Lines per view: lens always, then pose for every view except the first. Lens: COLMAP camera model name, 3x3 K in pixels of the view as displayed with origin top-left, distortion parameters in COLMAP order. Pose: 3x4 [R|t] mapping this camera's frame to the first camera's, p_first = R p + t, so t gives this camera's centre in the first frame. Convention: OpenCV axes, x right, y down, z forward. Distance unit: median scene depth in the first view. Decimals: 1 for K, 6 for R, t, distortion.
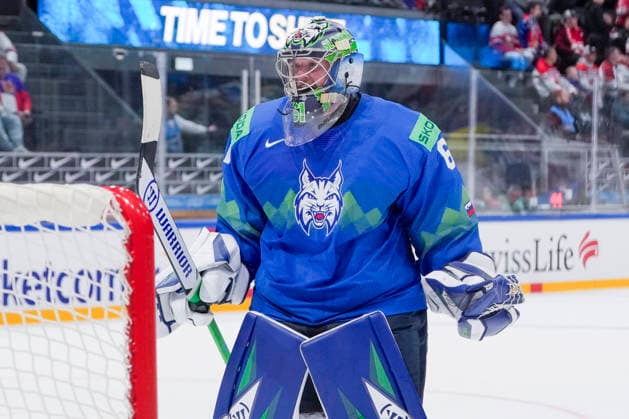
lens RADIAL K [[1702.4, 0, 314.5], [0, 1702.4, 209.5], [0, 0, 1]] dist [-0.051071, -0.289742]
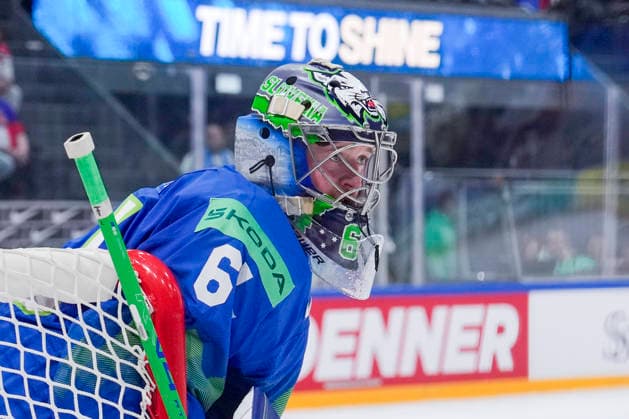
lens RADIAL K [[1702.4, 0, 314.5], [0, 1702.4, 209.5], [0, 0, 1]] dist [-0.051071, -0.289742]
pose [[0.999387, -0.009874, -0.033598, -0.013708], [0.008785, 0.999436, -0.032419, -0.004955], [0.033899, 0.032104, 0.998909, 0.249540]]
